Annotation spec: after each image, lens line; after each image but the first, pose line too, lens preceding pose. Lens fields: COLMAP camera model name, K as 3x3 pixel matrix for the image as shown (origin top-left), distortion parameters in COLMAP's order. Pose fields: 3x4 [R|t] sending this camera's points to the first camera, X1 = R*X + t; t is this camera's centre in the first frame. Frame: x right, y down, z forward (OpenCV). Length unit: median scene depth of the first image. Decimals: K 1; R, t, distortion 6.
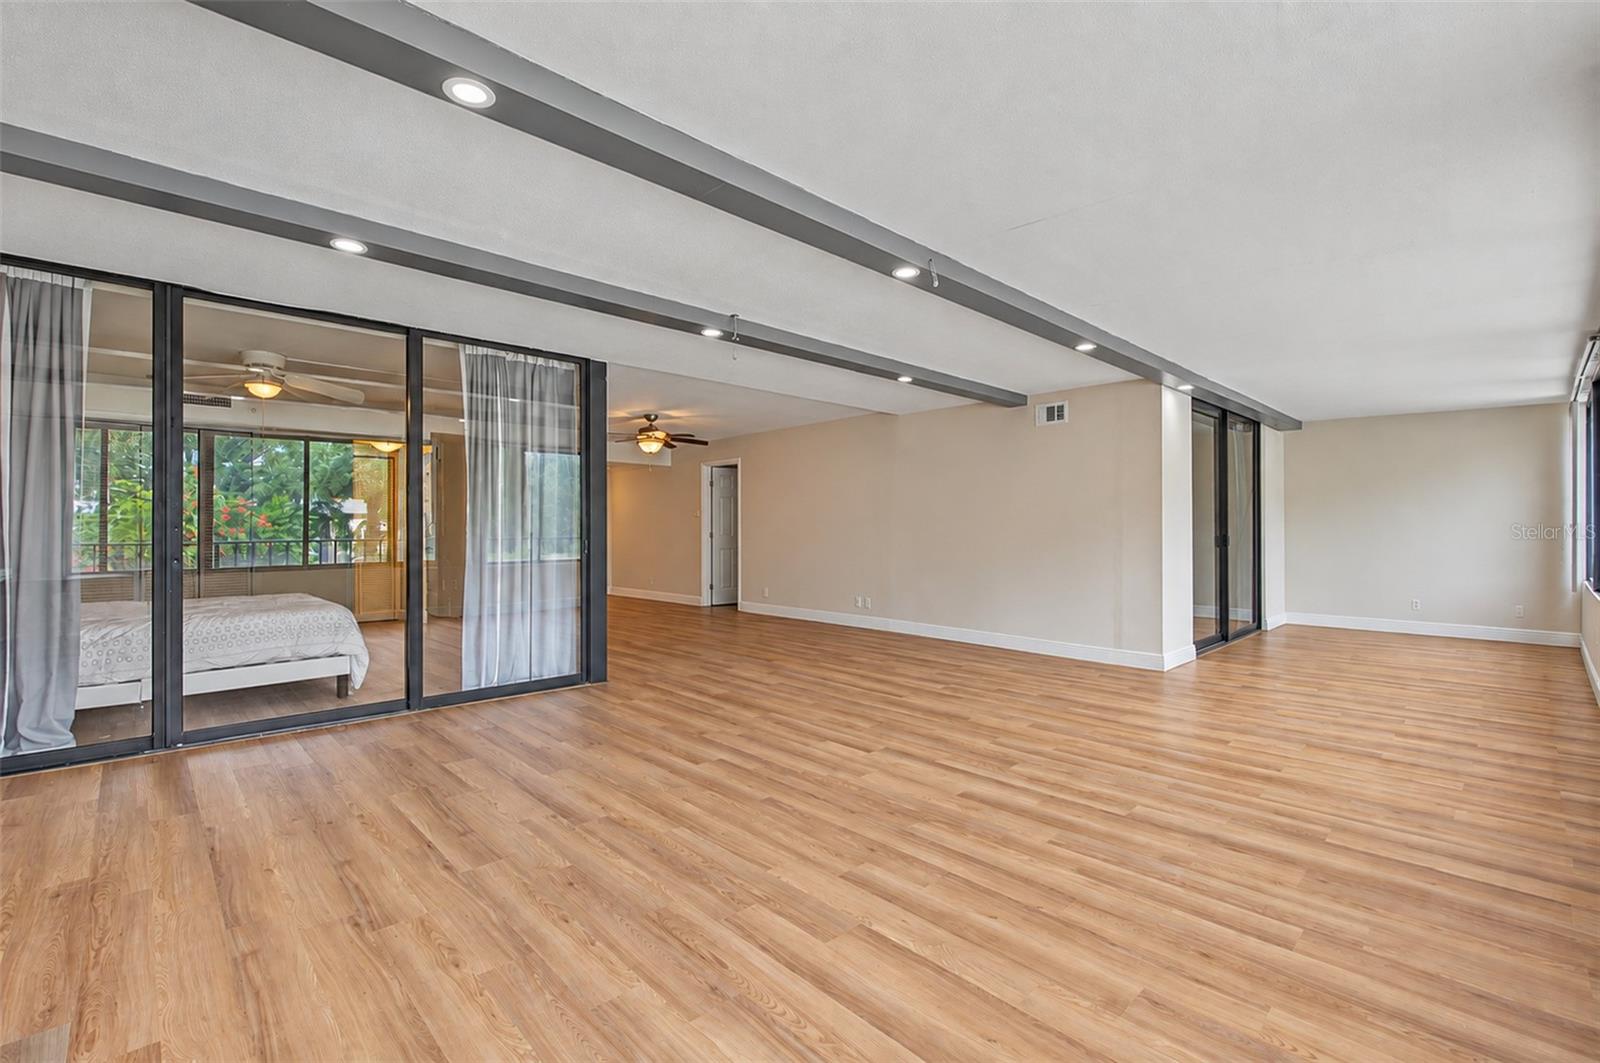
lens RADIAL K [[696.7, 0, 793.8], [0, 696.7, 519.6], [0, 0, 1]] dist [0.002645, 0.000111]
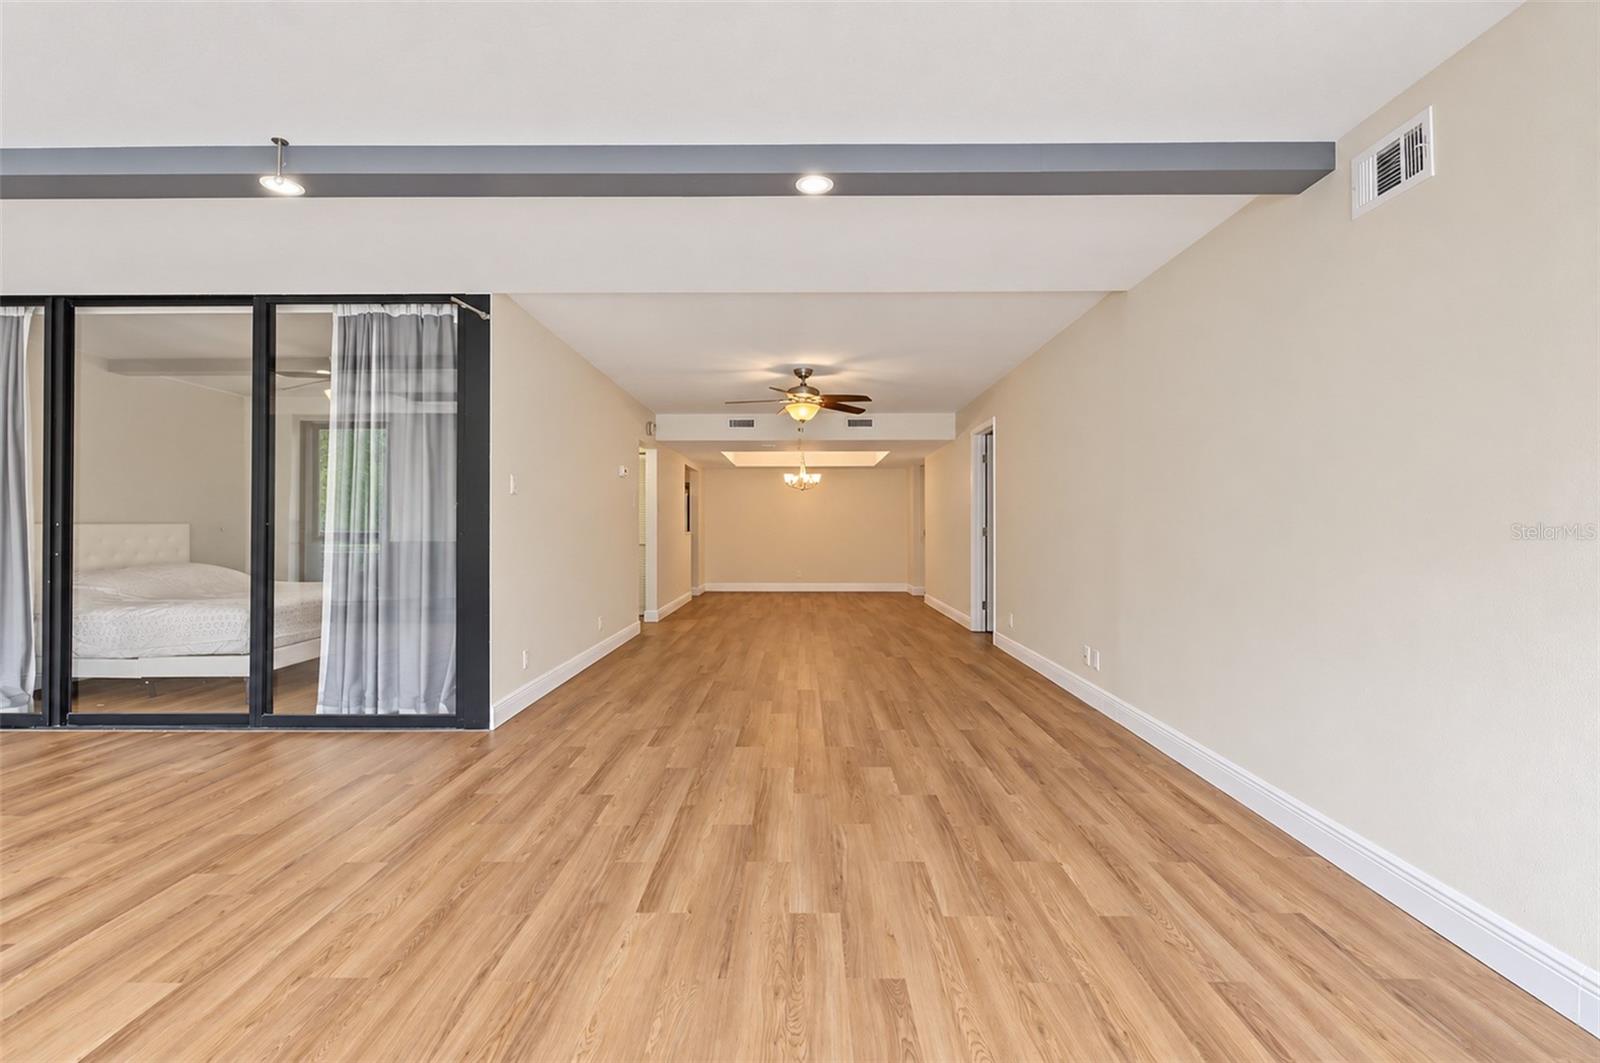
lens RADIAL K [[714.4, 0, 792.8], [0, 714.4, 530.5], [0, 0, 1]] dist [-0.002404, -0.000472]
pose [[0.728471, 0.003573, -0.685068, 0.395835], [0.010841, 0.999801, 0.016743, 0.009733], [0.684991, -0.019624, 0.728287, 0.561188]]
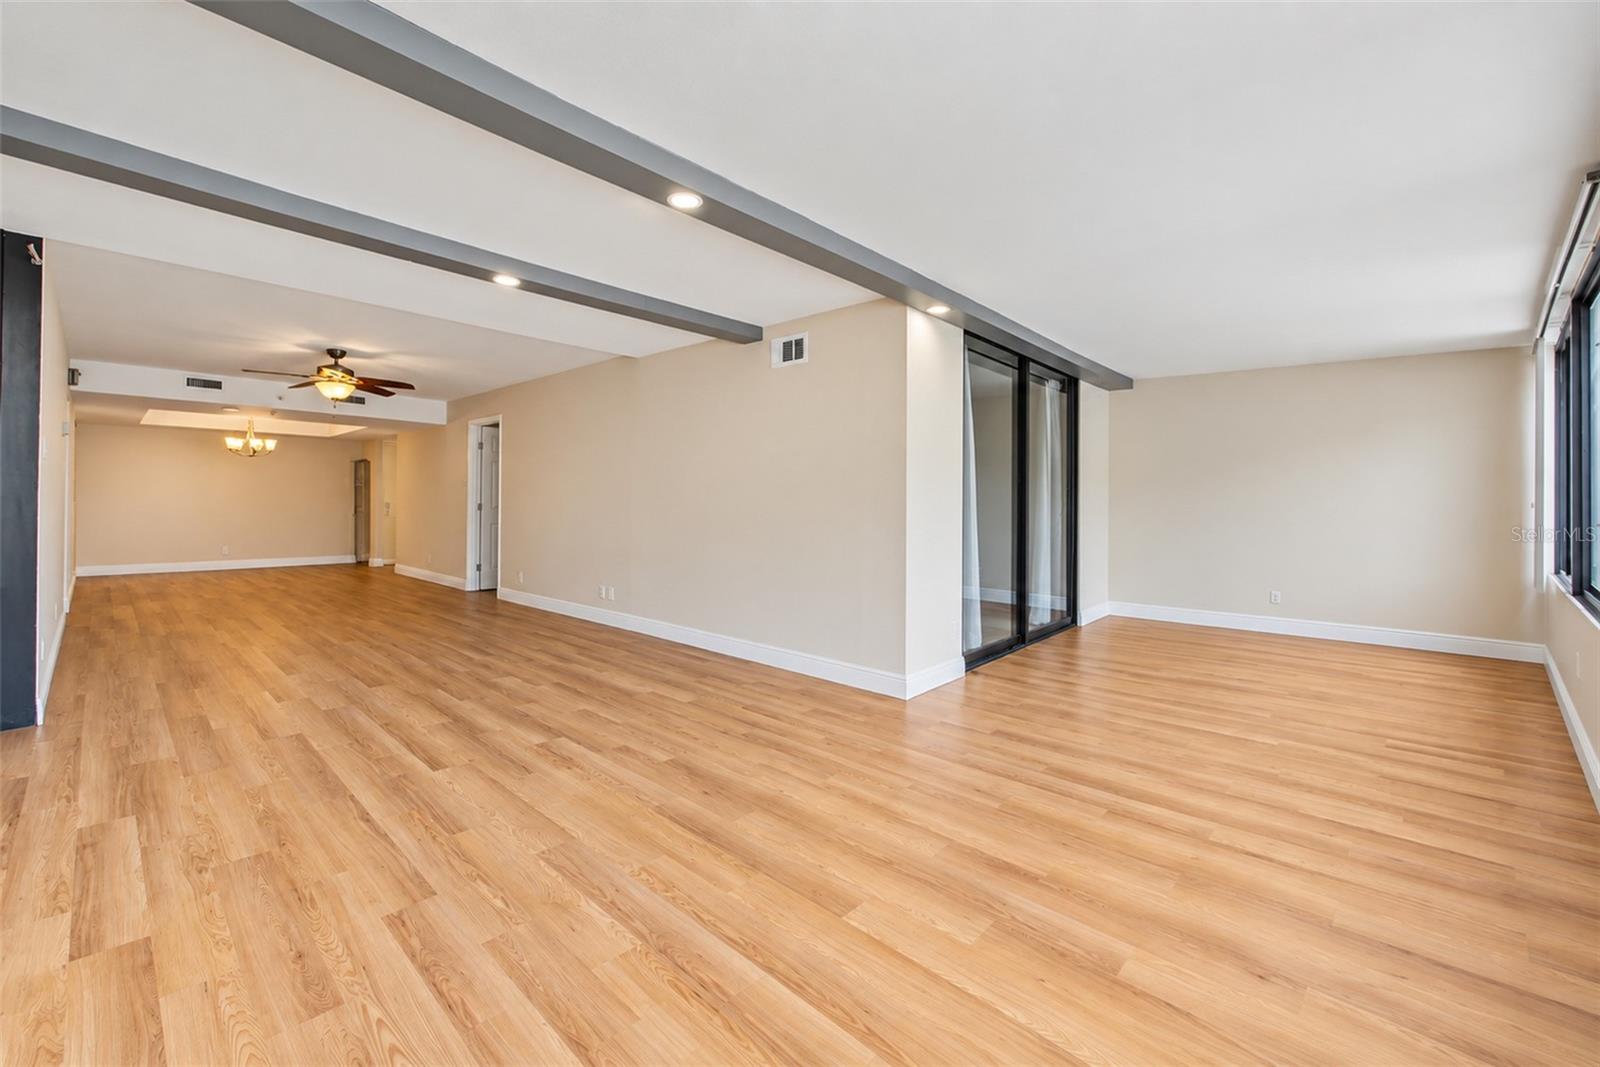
lens RADIAL K [[651.2, 0, 793.7], [0, 651.2, 506.4], [0, 0, 1]] dist [-0.031168, -0.000078]
pose [[0.995652, 0.017472, 0.091501, 0.313944], [-0.019014, 0.999691, 0.016007, 0.003699], [-0.091193, -0.017677, 0.995676, 0.303187]]
